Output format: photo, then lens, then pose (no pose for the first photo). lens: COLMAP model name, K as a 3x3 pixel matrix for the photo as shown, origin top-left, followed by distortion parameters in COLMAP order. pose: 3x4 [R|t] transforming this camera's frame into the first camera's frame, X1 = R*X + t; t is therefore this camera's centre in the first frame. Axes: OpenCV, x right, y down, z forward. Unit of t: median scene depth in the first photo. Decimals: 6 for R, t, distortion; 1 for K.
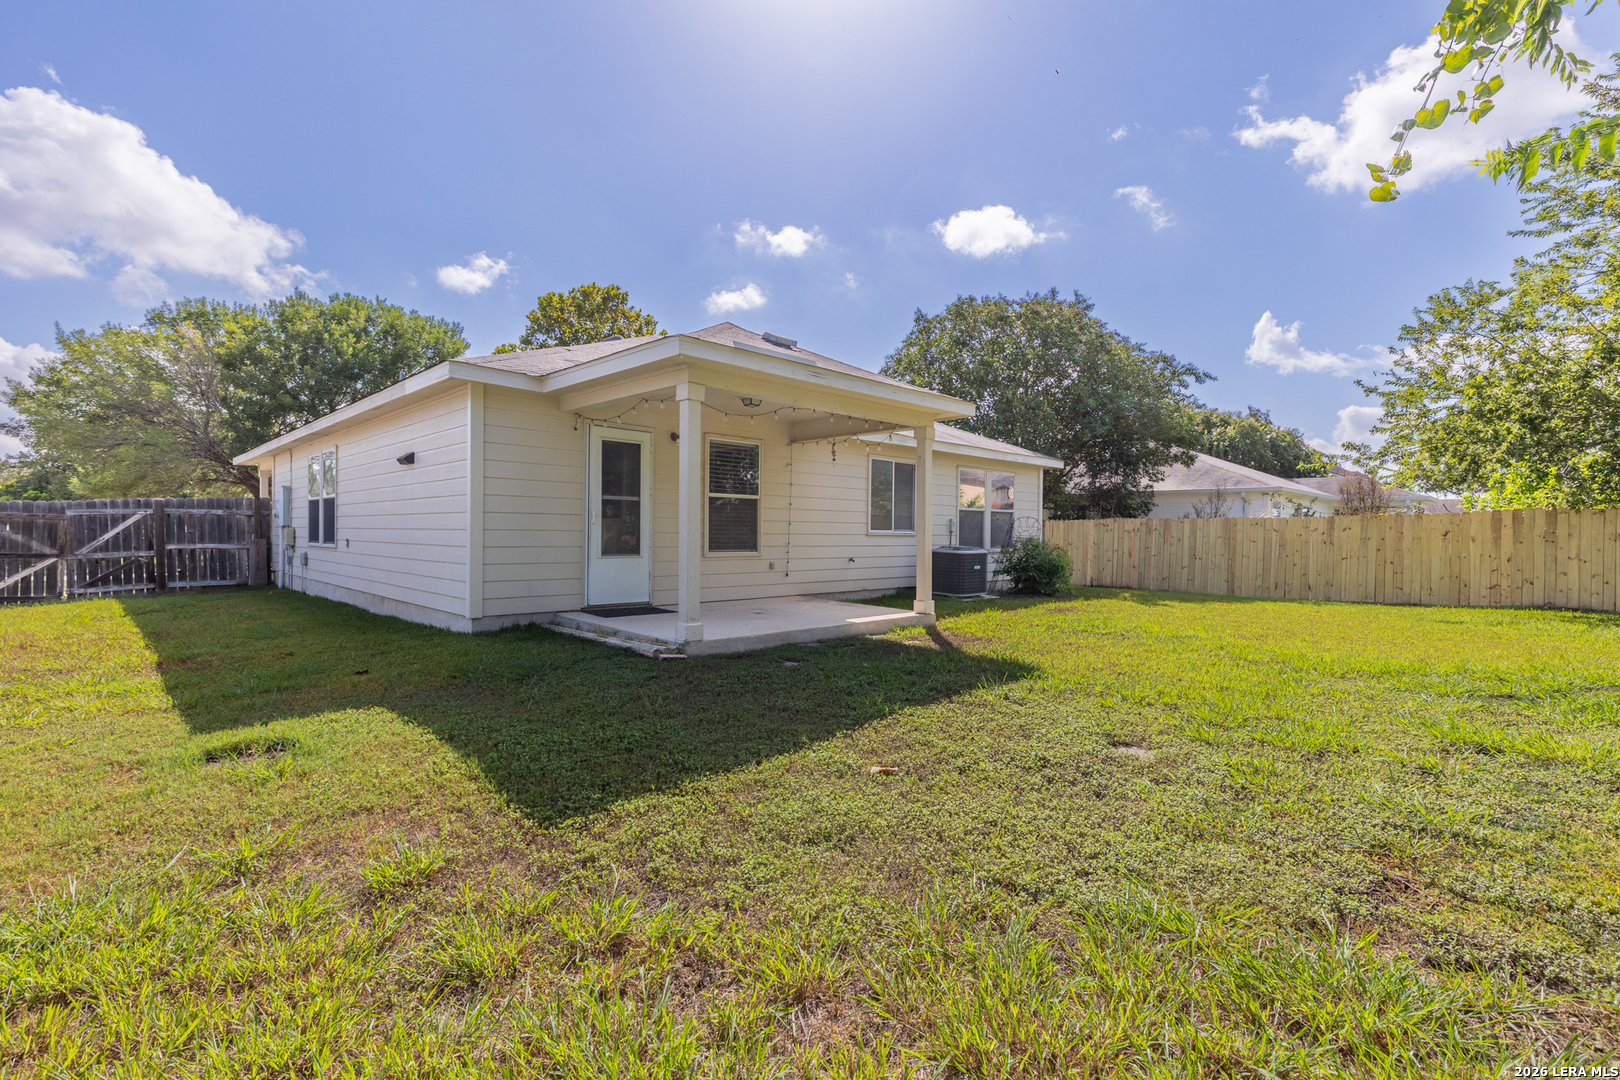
lens RADIAL K [[733.5, 0, 815.1], [0, 733.5, 534.8], [0, 0, 1]] dist [0.008318, -0.000640]
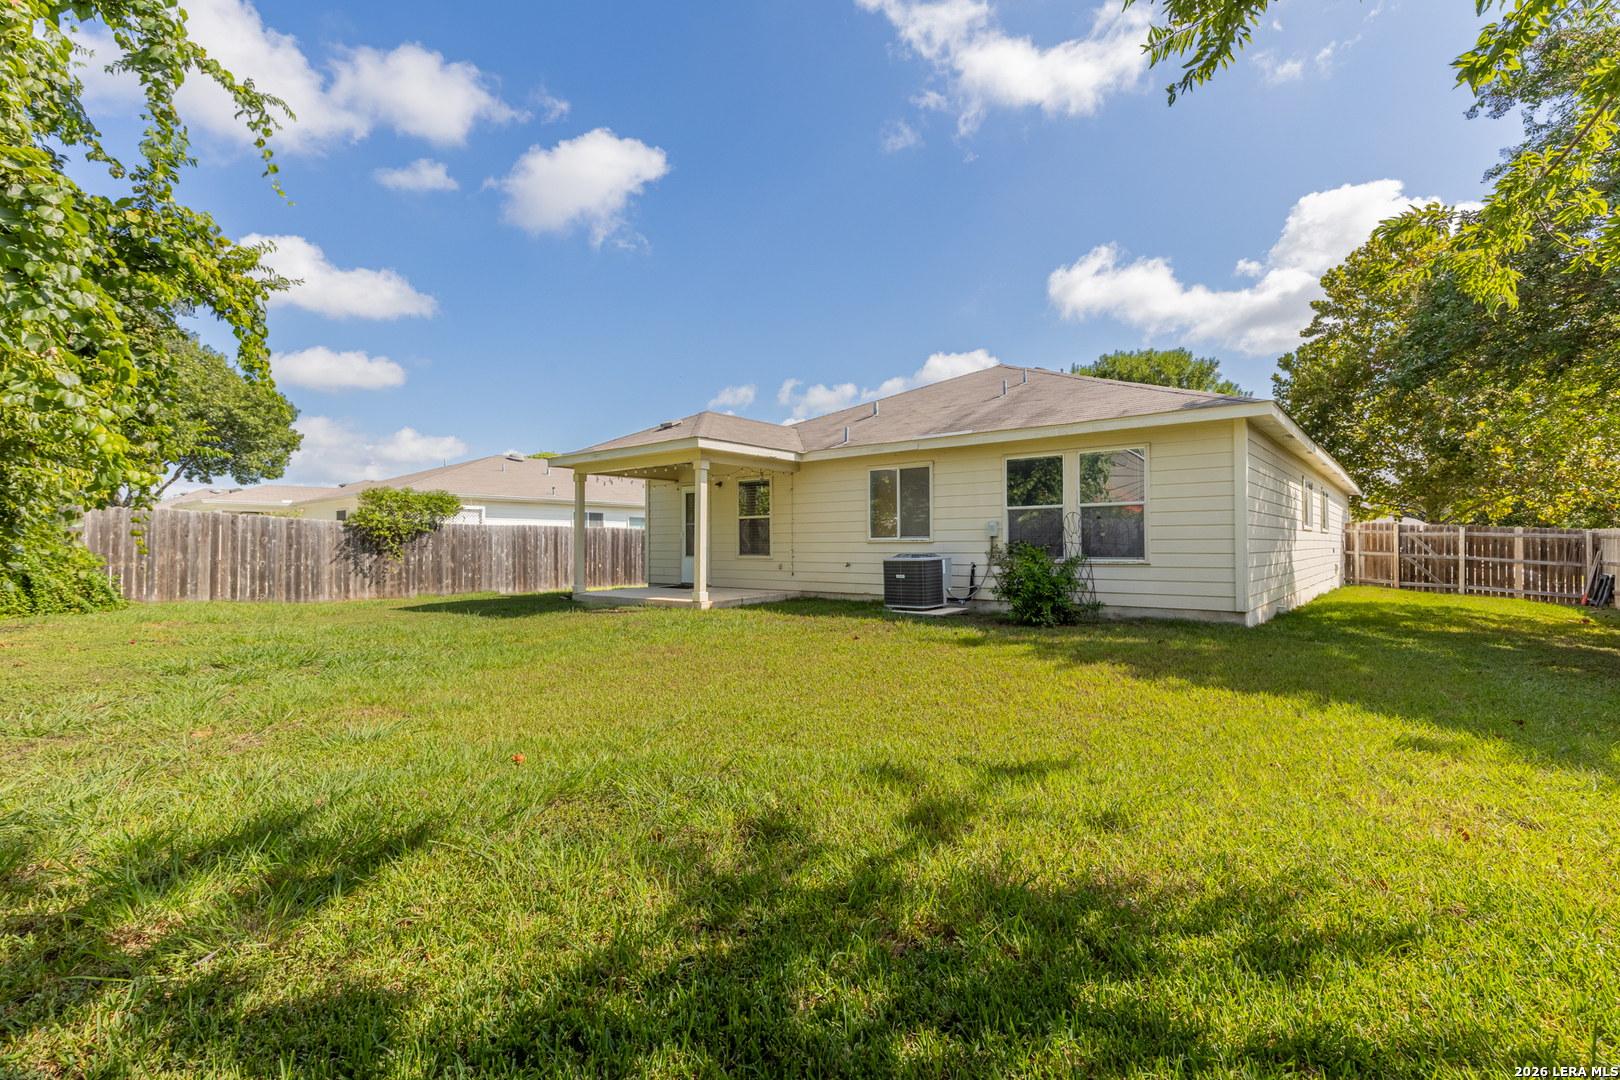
lens RADIAL K [[727.9, 0, 811.8], [0, 727.9, 536.6], [0, 0, 1]] dist [0.010557, -0.001660]
pose [[0.099355, -0.022064, -0.994807, 1.092089], [0.005969, 0.999749, -0.021578, 0.014372], [0.995034, -0.003794, 0.099462, 0.805603]]
